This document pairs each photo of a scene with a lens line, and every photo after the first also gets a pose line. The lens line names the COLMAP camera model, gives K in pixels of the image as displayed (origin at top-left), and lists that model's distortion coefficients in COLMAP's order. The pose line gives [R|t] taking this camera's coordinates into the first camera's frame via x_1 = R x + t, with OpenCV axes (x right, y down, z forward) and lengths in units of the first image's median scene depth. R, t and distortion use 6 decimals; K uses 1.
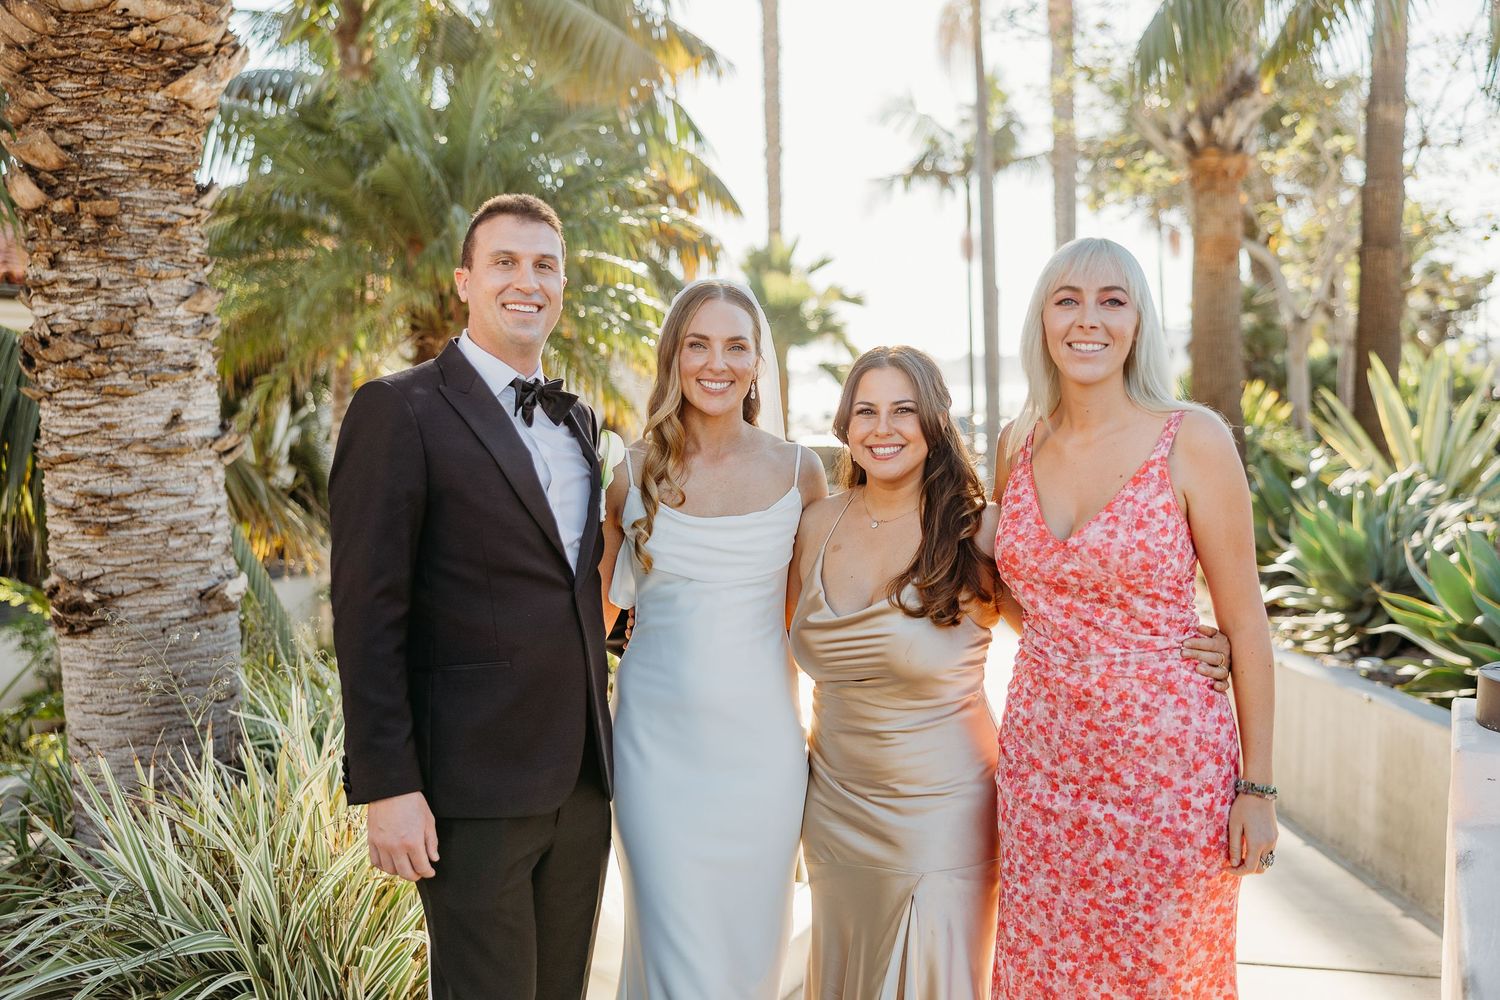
lens RADIAL K [[1712.6, 0, 749.2], [0, 1712.6, 503.4], [0, 0, 1]] dist [0.040685, 0.000000]
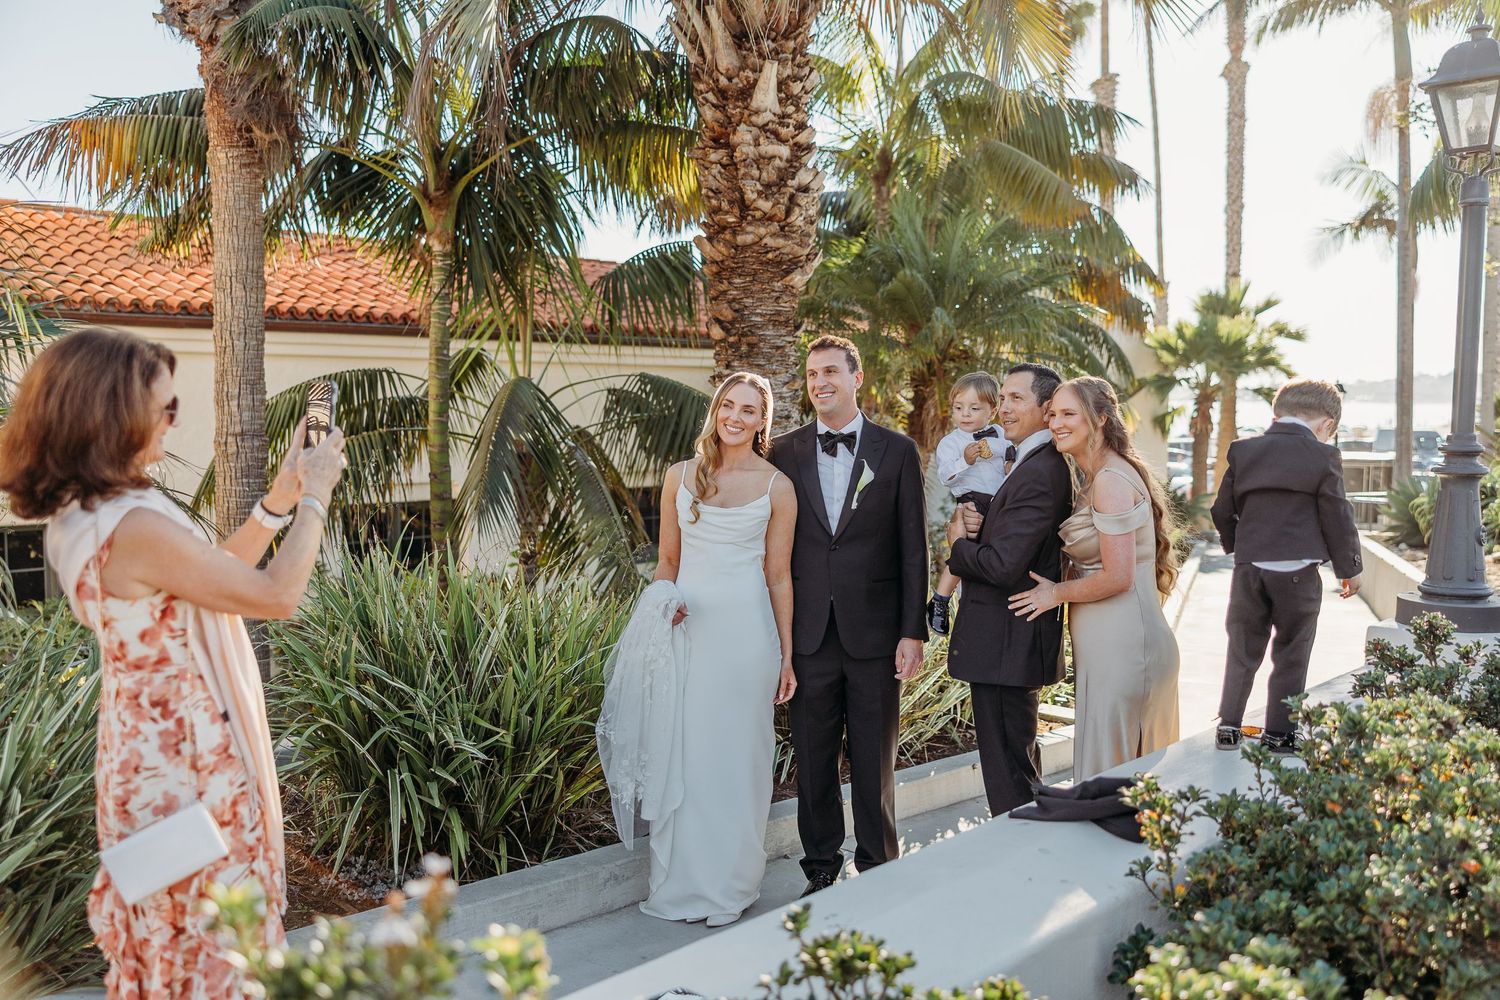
lens RADIAL K [[1425.5, 0, 751.9], [0, 1425.5, 505.4], [0, 0, 1]] dist [0.014198, 0.000000]
pose [[0.949456, 0.035866, -0.311844, 0.084436], [-0.033909, 0.999356, 0.011700, 0.003224], [0.312063, -0.000535, 0.950061, -0.318256]]
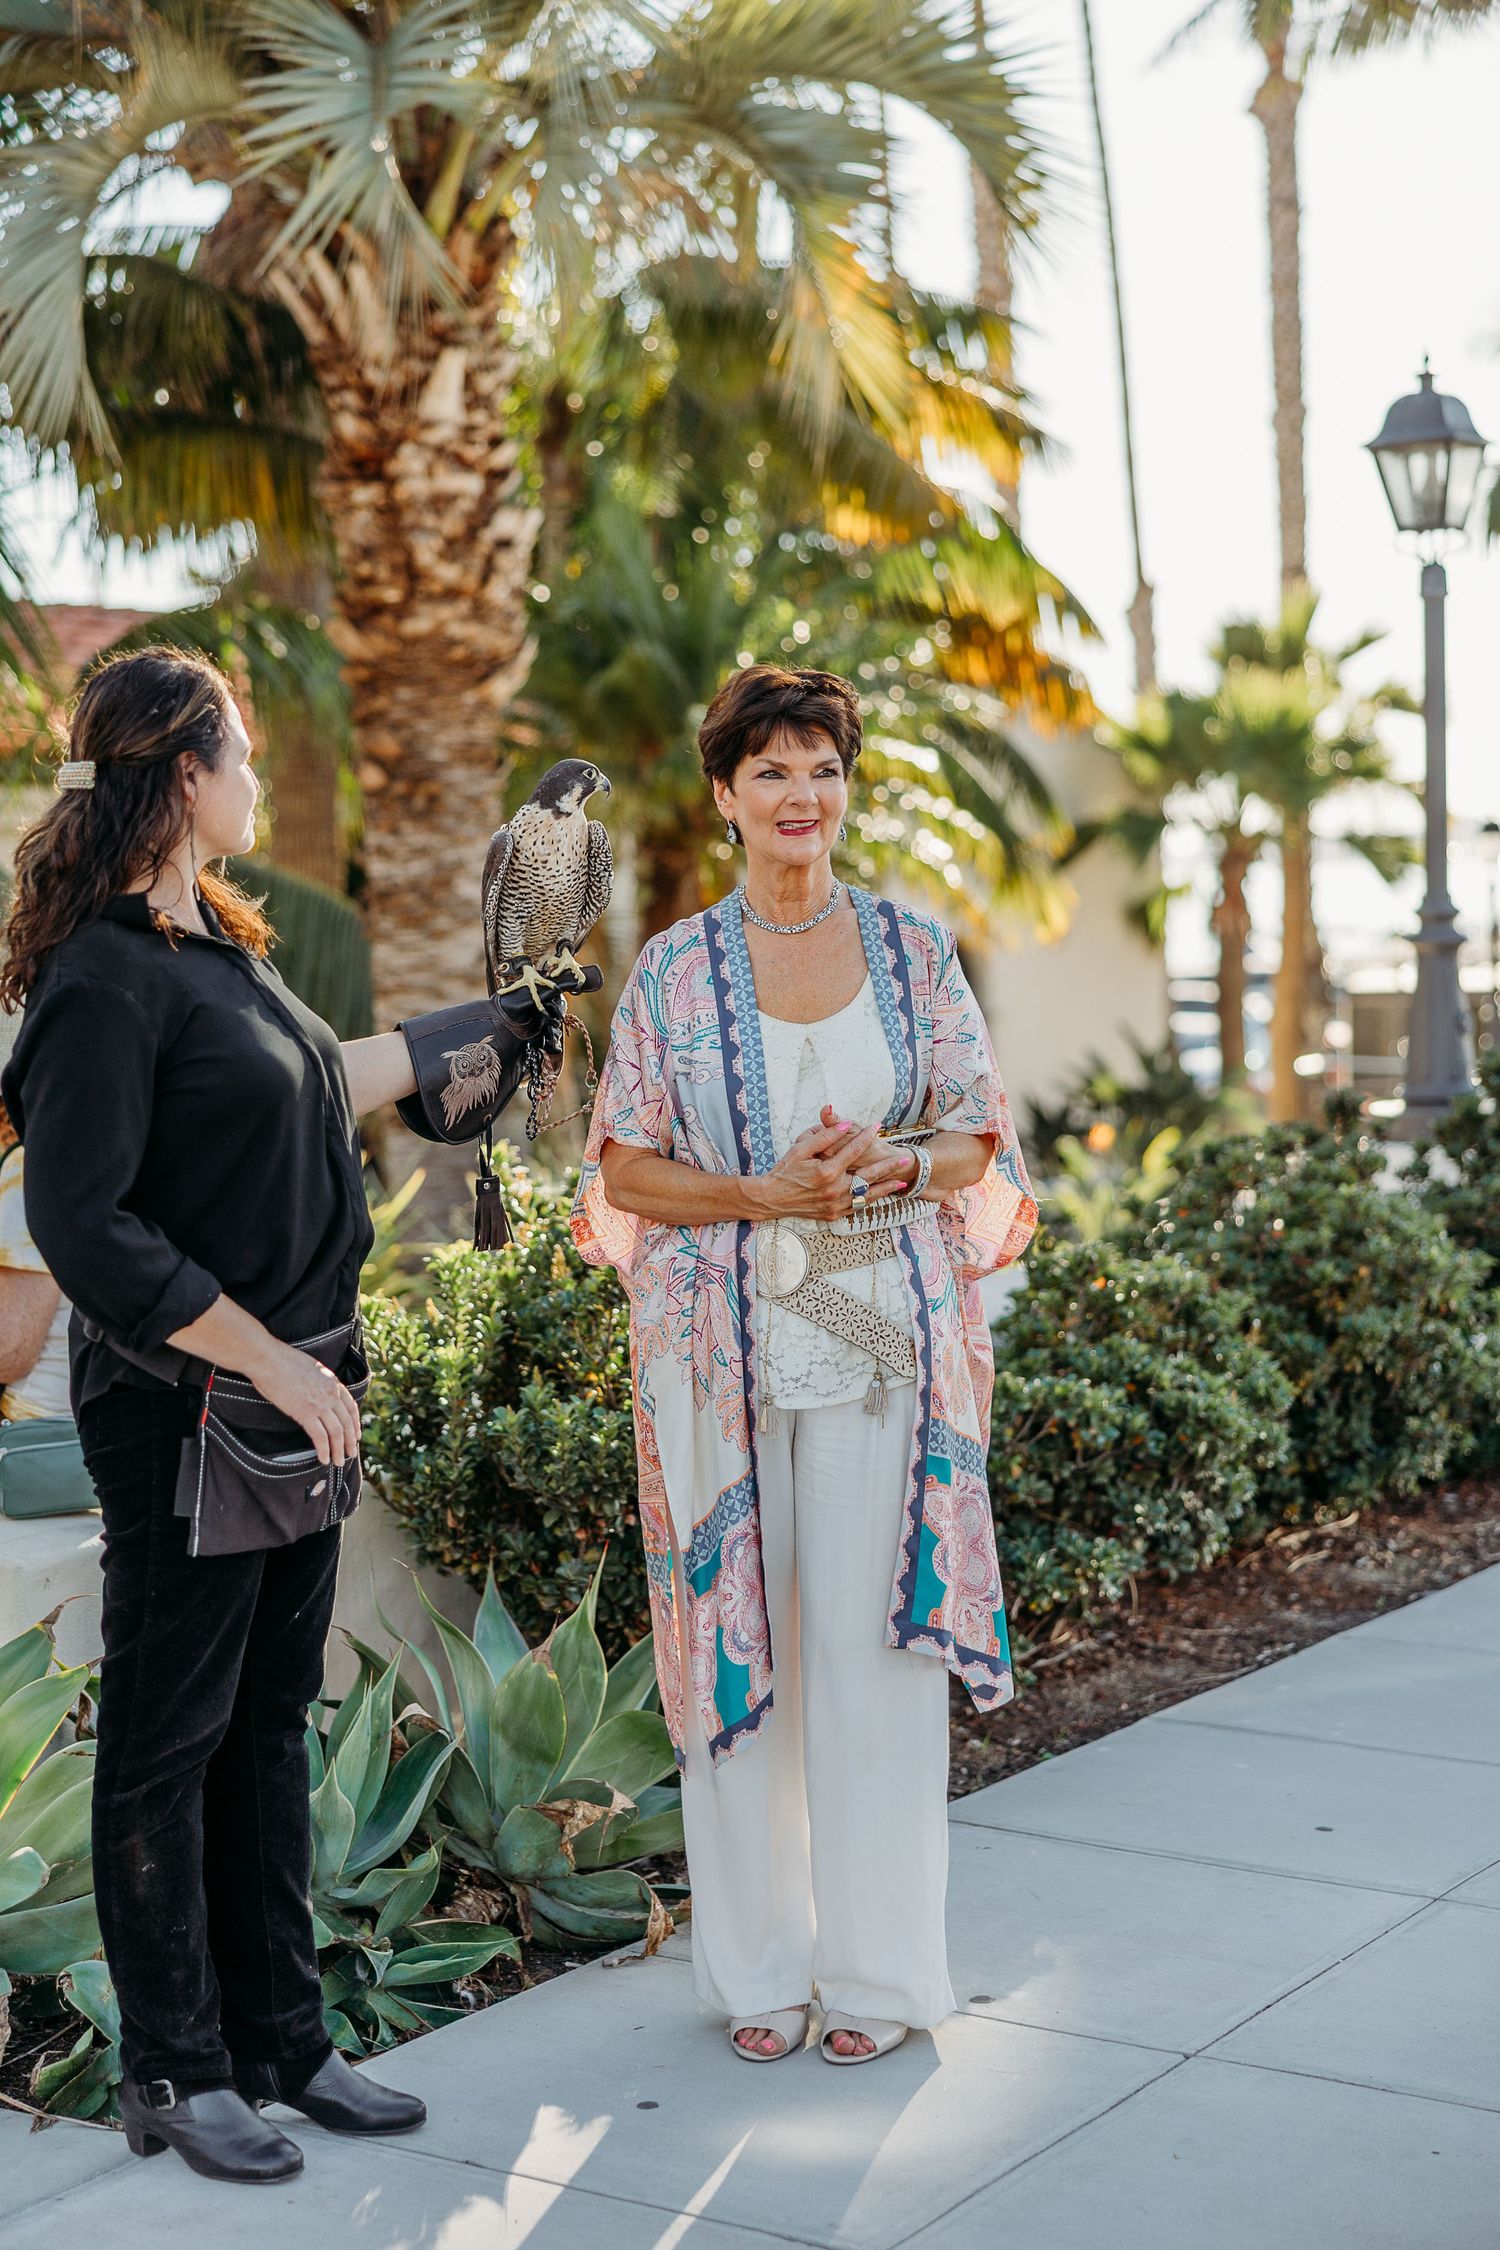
lens RADIAL K [[3658.0, 0, 745.5], [0, 3658.0, 1129.4], [0, 0, 1]] dist [0.234314, 0.000000]
pose [[0.988127, -0.012388, -0.153138, 0.138296], [0.012624, 0.999920, 0.000567, 0.042571], [0.153119, -0.002493, 0.988205, -0.851167]]
